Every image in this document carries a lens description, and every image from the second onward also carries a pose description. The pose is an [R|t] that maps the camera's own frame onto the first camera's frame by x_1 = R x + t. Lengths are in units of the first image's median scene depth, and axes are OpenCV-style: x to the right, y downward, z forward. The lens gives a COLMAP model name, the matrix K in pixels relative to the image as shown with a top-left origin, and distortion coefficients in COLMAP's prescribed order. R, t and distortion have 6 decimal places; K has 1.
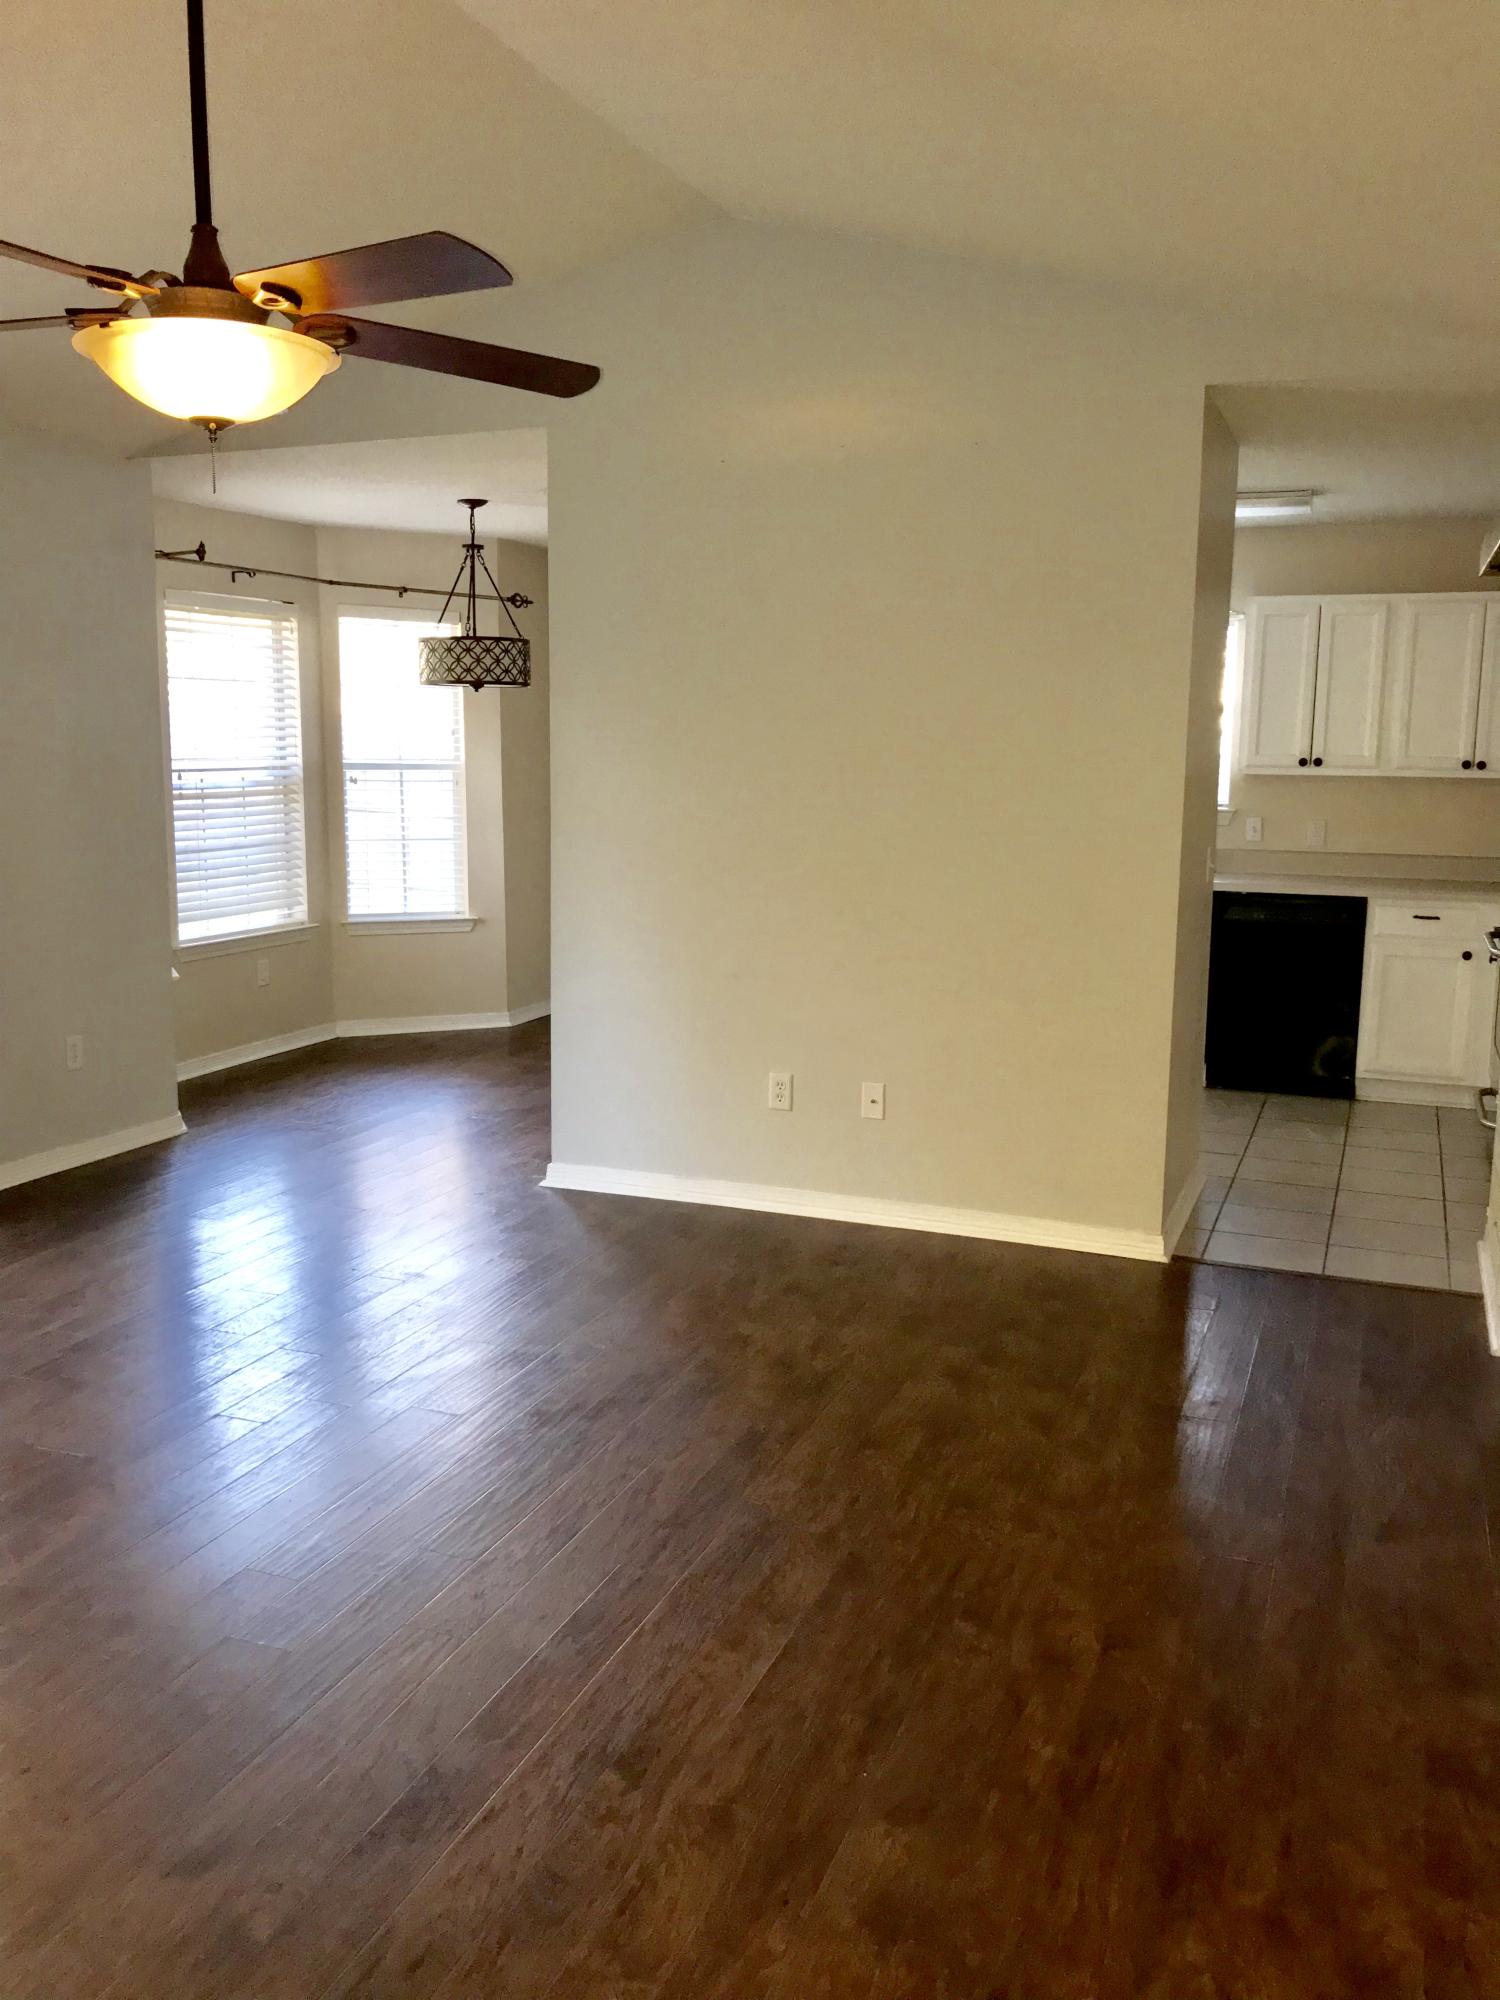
lens RADIAL K [[1662.8, 0, 758.6], [0, 1662.8, 999.2], [0, 0, 1]] dist [0.078400, -0.154764]
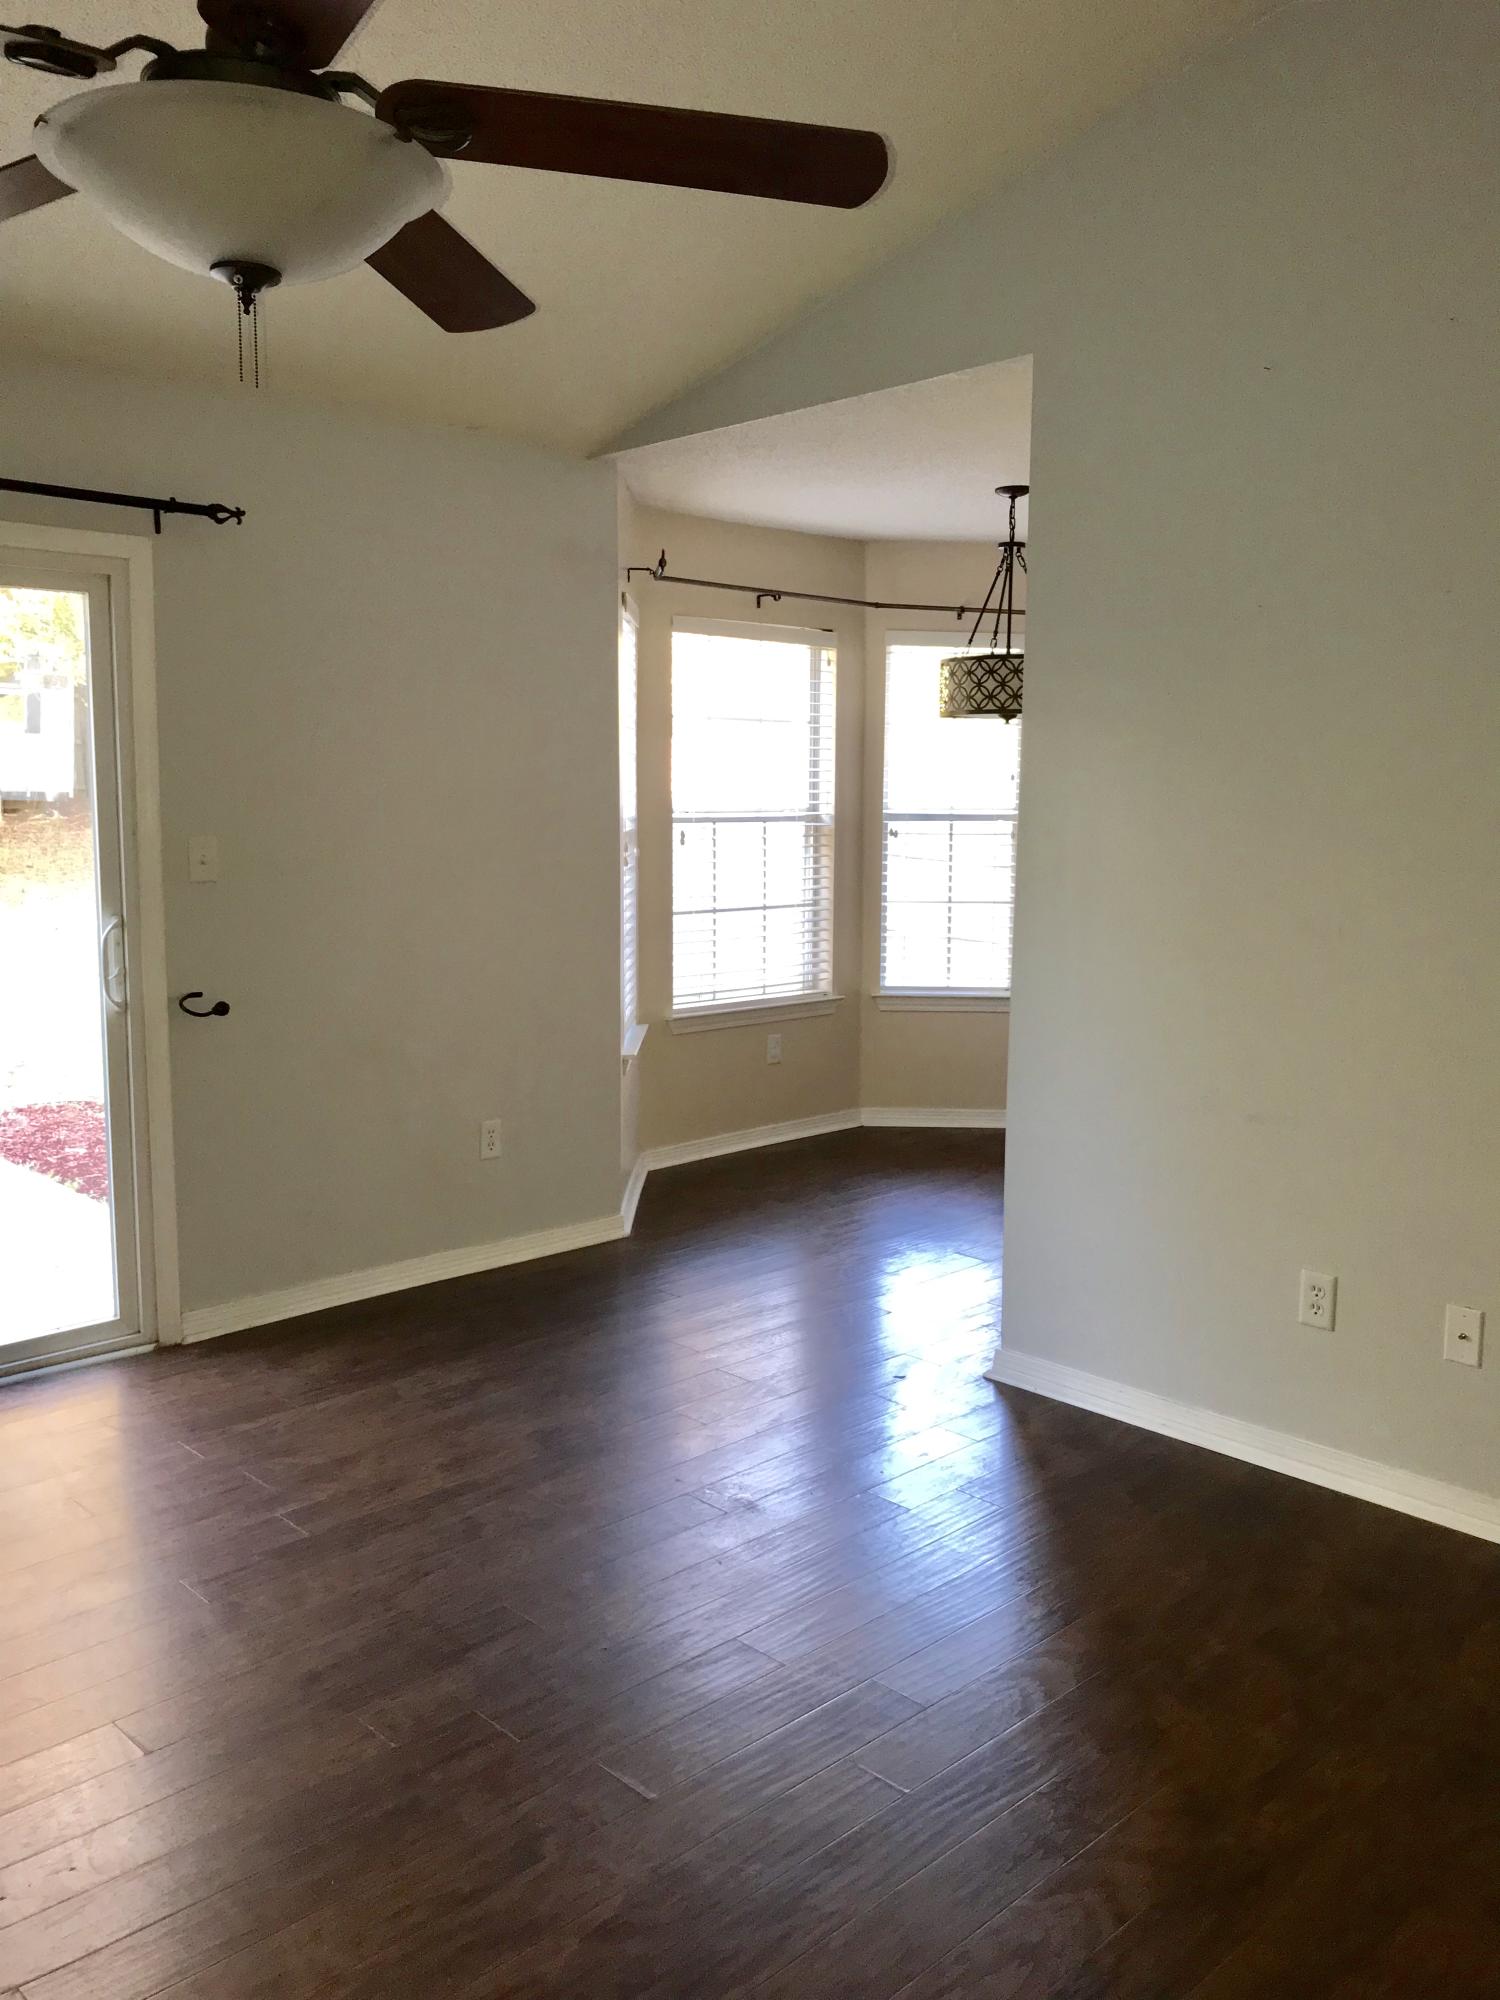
lens RADIAL K [[1662.8, 0, 758.6], [0, 1662.8, 999.2], [0, 0, 1]] dist [0.078400, -0.154764]
pose [[0.911841, 0.051476, -0.407303, 0.058488], [-0.064667, 0.997732, -0.018677, -0.028671], [0.405418, 0.043370, 0.913102, 0.222029]]
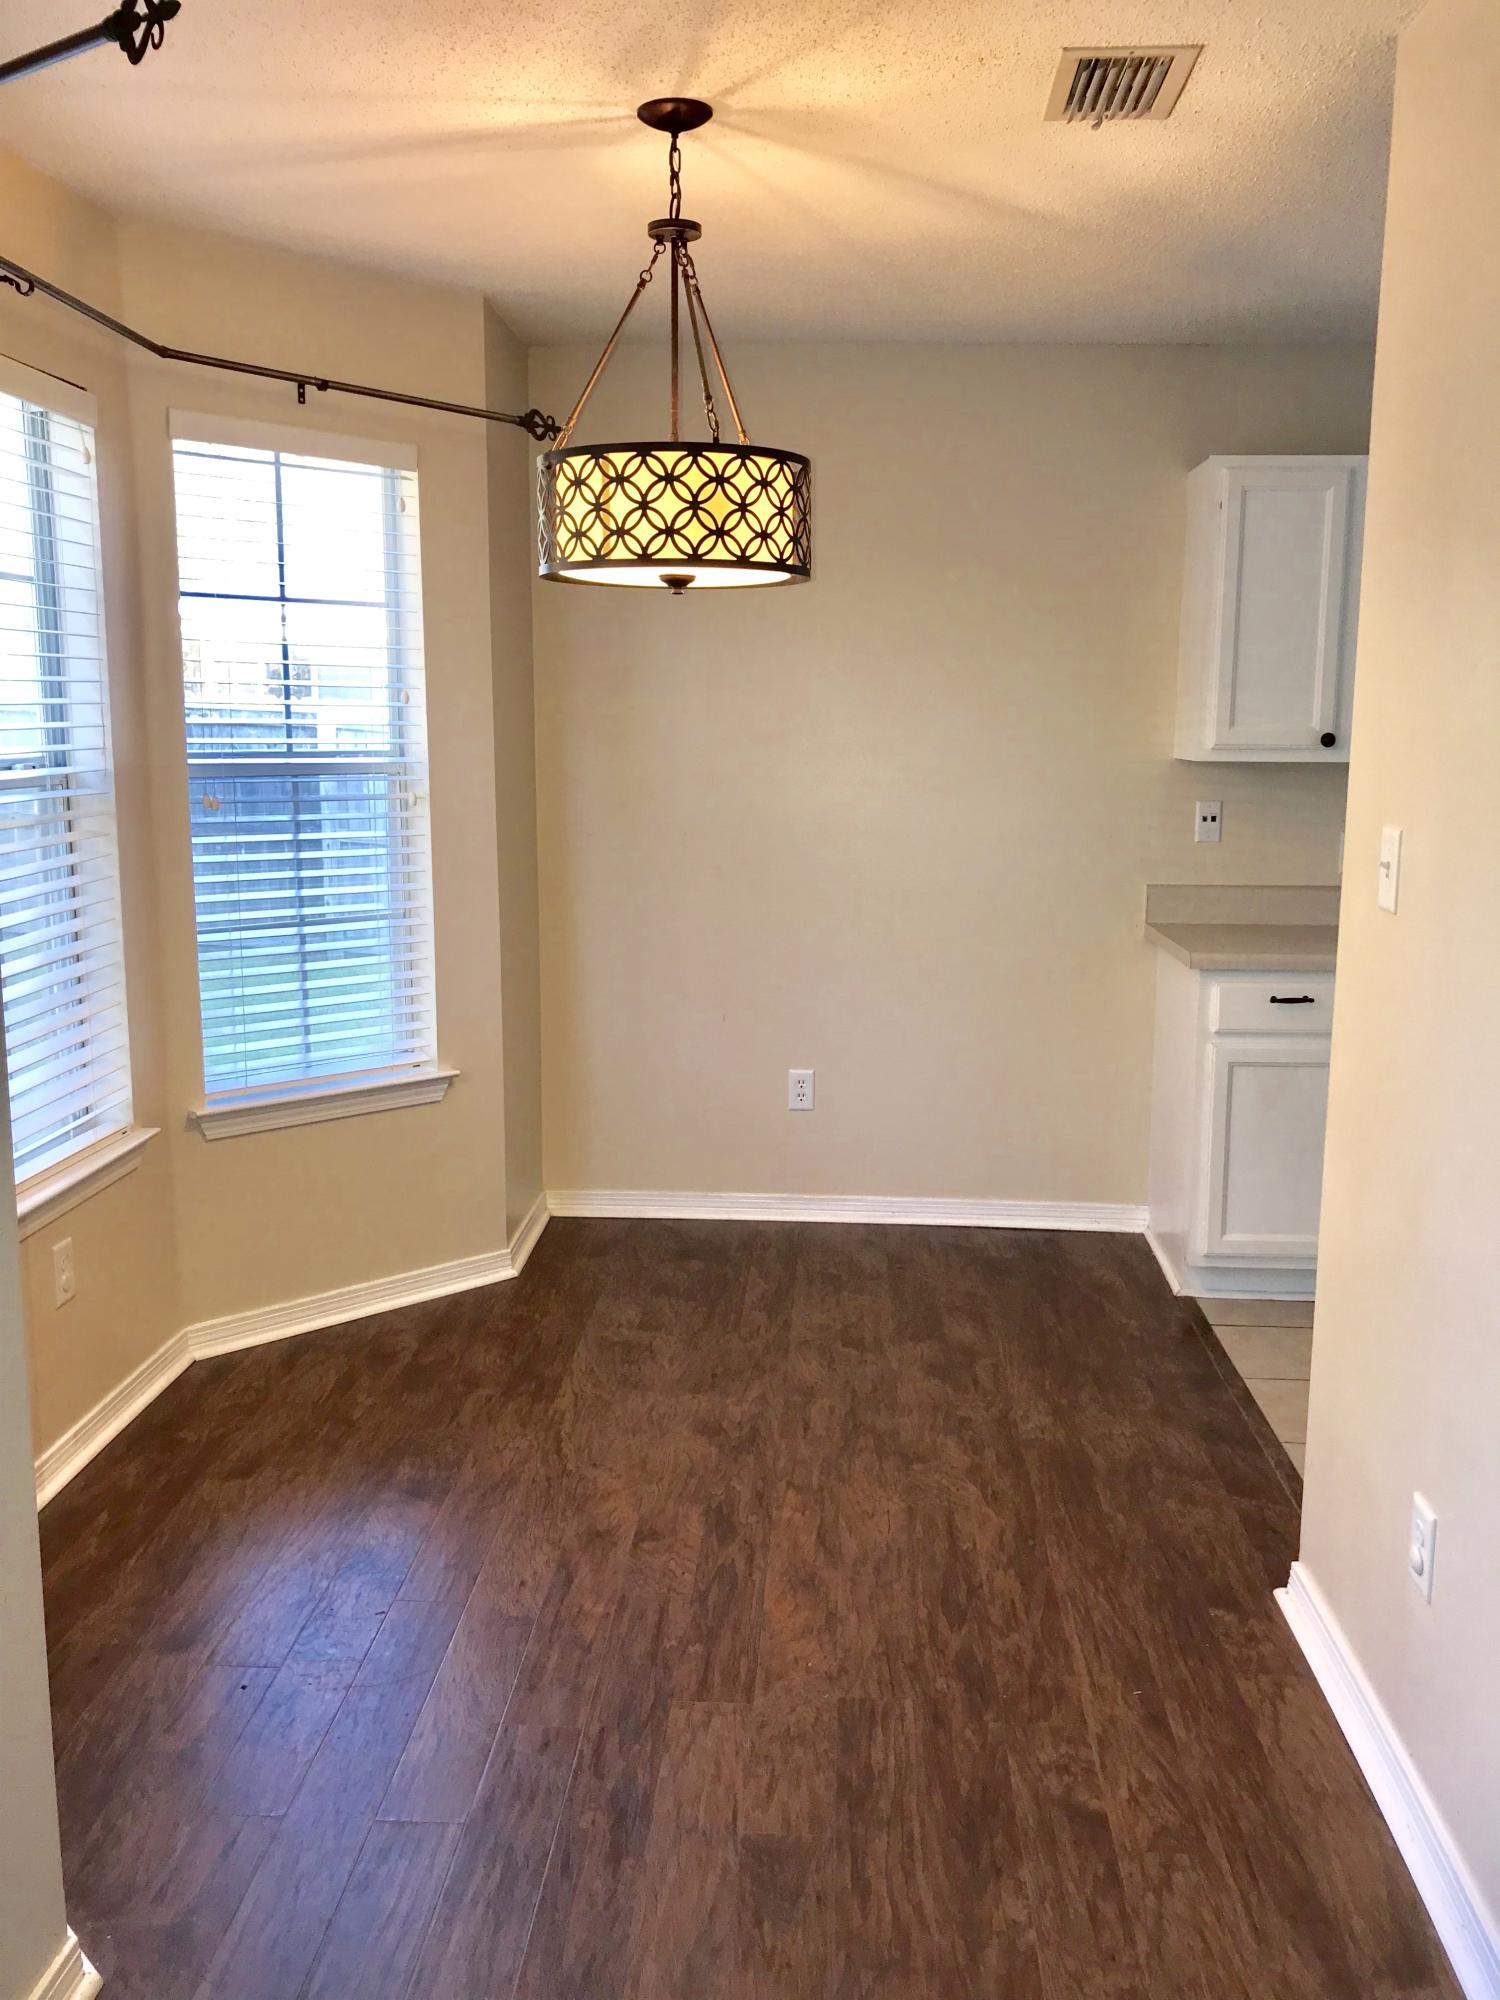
lens RADIAL K [[1529.3, 0, 764.0], [0, 1529.3, 936.9], [0, 0, 1]] dist [0.091243, -0.112621]
pose [[0.952399, -0.044680, 0.301561, -0.264077], [0.048337, 0.998820, -0.004674, -0.098532], [-0.300996, 0.019028, 0.953435, 0.648512]]
